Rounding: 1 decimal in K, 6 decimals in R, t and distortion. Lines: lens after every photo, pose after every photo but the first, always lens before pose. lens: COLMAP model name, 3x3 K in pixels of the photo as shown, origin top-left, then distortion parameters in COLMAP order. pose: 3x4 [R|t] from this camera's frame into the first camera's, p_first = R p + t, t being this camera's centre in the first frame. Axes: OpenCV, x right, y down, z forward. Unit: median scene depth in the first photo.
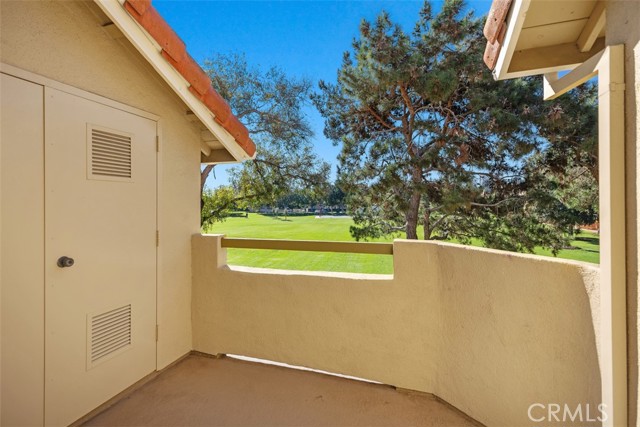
lens RADIAL K [[287.6, 0, 317.2], [0, 287.6, 211.1], [0, 0, 1]] dist [0.004833, -0.000983]
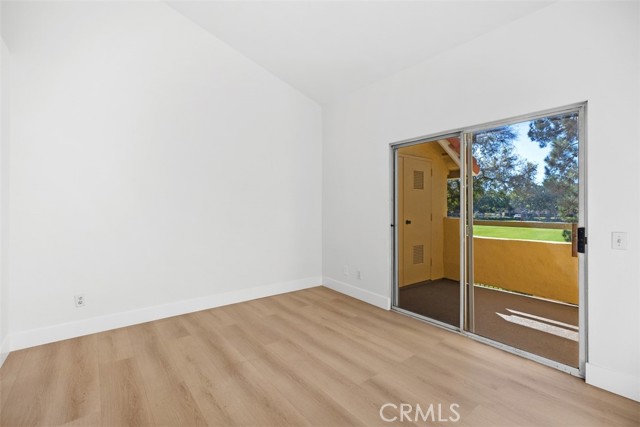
lens RADIAL K [[287.6, 0, 311.7], [0, 287.6, 205.4], [0, 0, 1]] dist [0.004833, -0.000983]
pose [[0.815897, 0.003790, -0.578185, -0.009036], [-0.022891, 0.999406, -0.025752, 0.014092], [0.577744, 0.034246, 0.815499, -0.210834]]
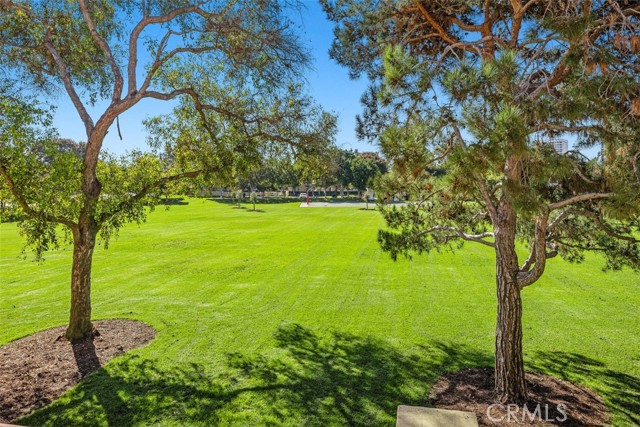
lens RADIAL K [[421.2, 0, 337.8], [0, 421.2, 245.8], [0, 0, 1]] dist [-0.001298, 0.000649]
pose [[0.995621, -0.006501, 0.093256, -0.031220], [-0.005184, 0.992204, 0.124519, -0.015018], [-0.093339, -0.124458, 0.987825, 0.158886]]
